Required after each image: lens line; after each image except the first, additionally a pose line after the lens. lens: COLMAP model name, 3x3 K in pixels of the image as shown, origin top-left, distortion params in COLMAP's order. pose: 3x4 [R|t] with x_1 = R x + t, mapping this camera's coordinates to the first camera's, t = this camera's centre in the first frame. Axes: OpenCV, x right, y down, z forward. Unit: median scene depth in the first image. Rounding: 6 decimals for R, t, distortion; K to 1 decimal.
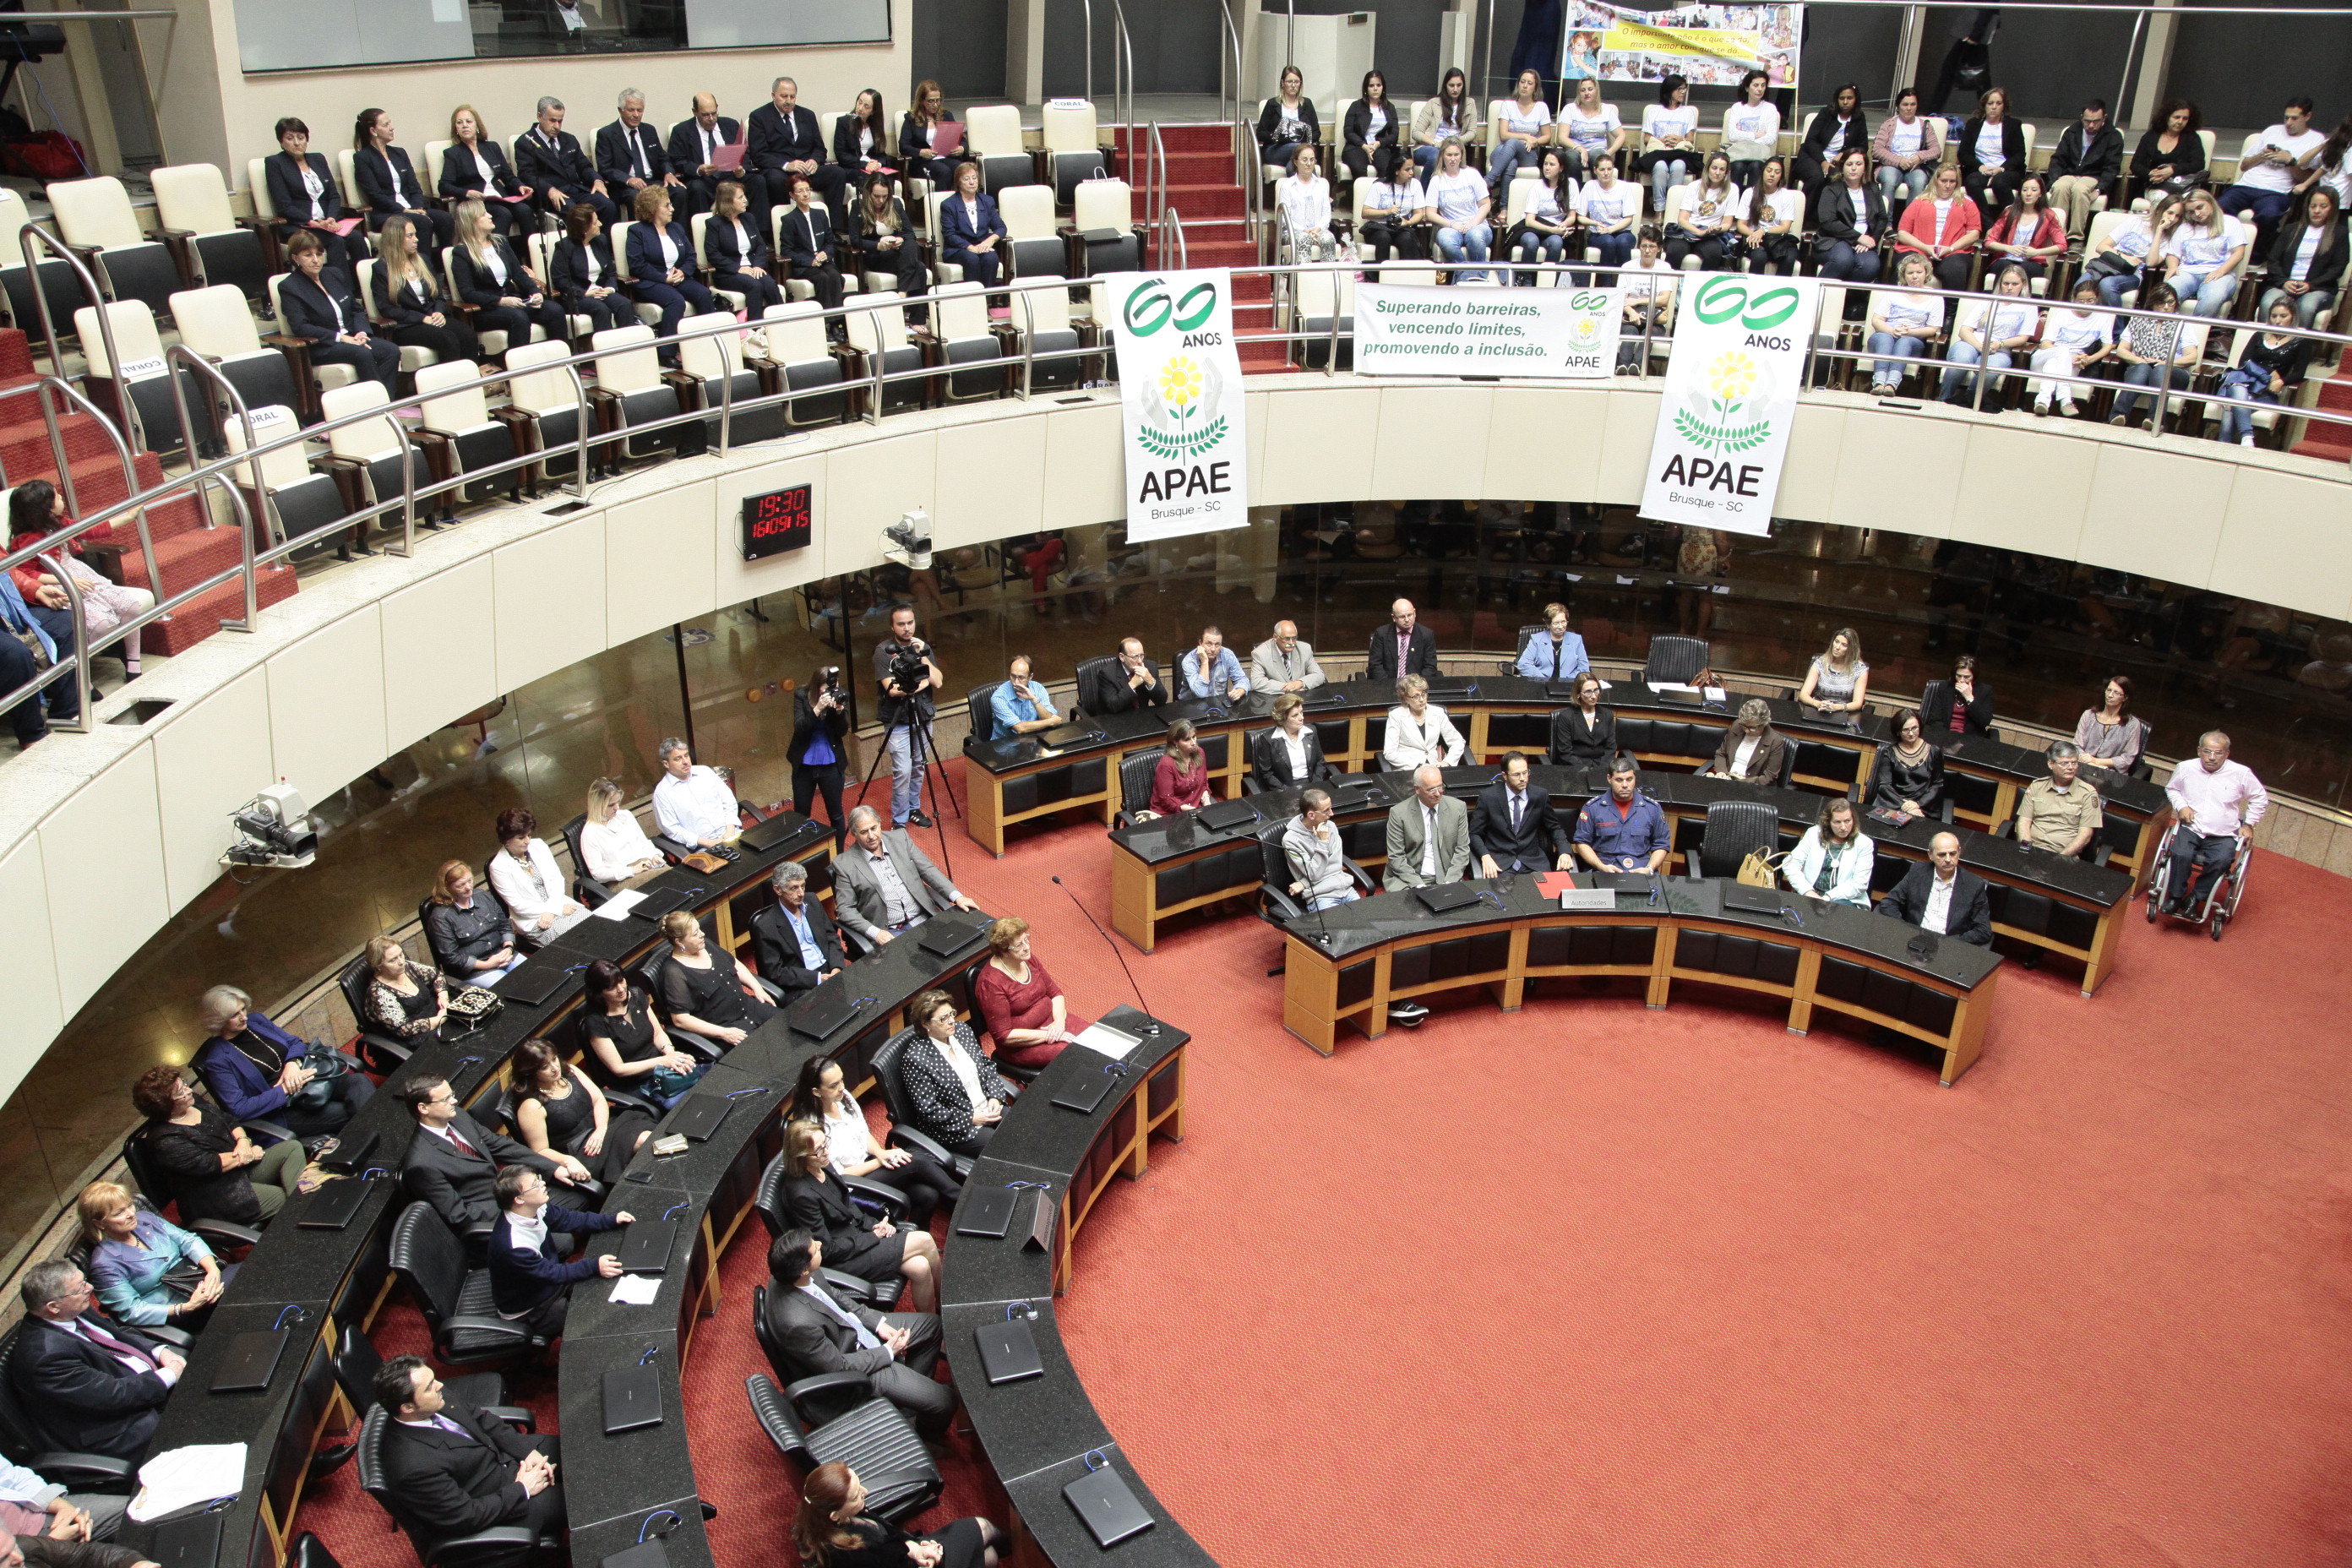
lens RADIAL K [[1826.9, 0, 1173.0], [0, 1826.9, 794.6], [0, 0, 1]] dist [-0.092509, 0.083071]
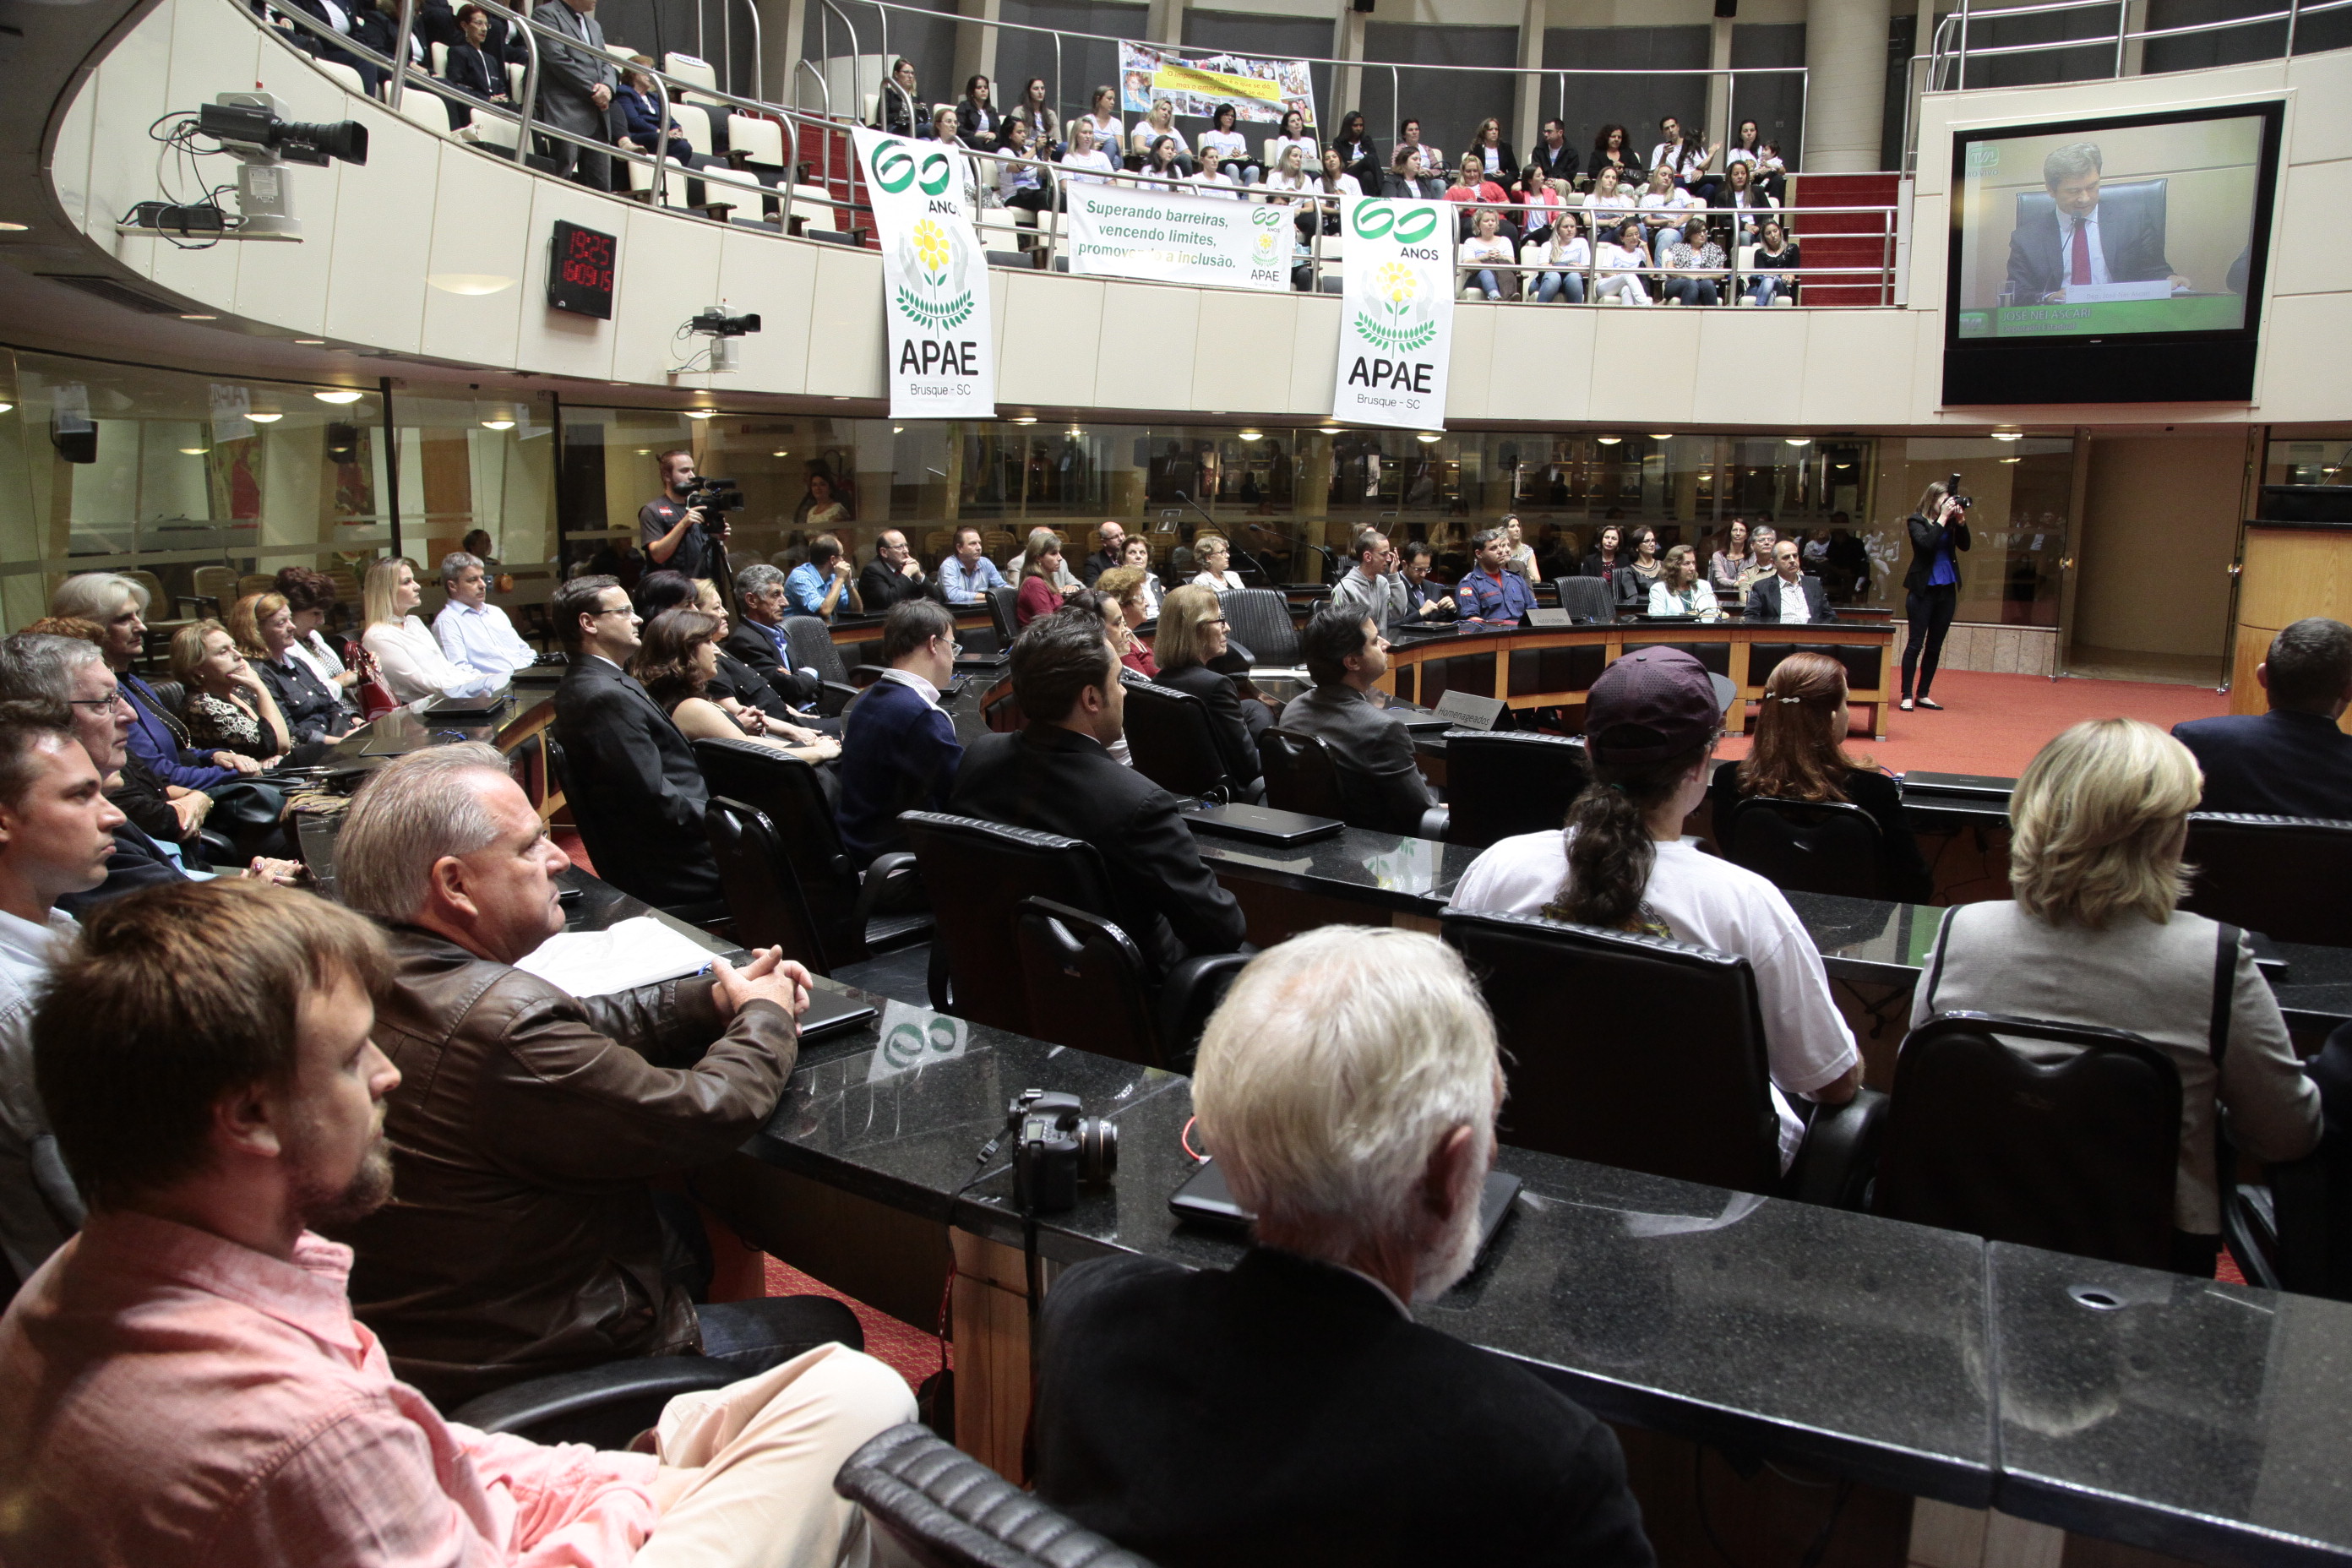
lens RADIAL K [[1647.3, 0, 1196.6], [0, 1647.3, 783.6], [0, 0, 1]] dist [-0.111761, 0.069075]
pose [[0.860597, -0.090796, 0.501128, -0.313938], [0.217316, 0.955370, -0.200104, 0.227282], [-0.460594, 0.281112, 0.841920, 0.307411]]
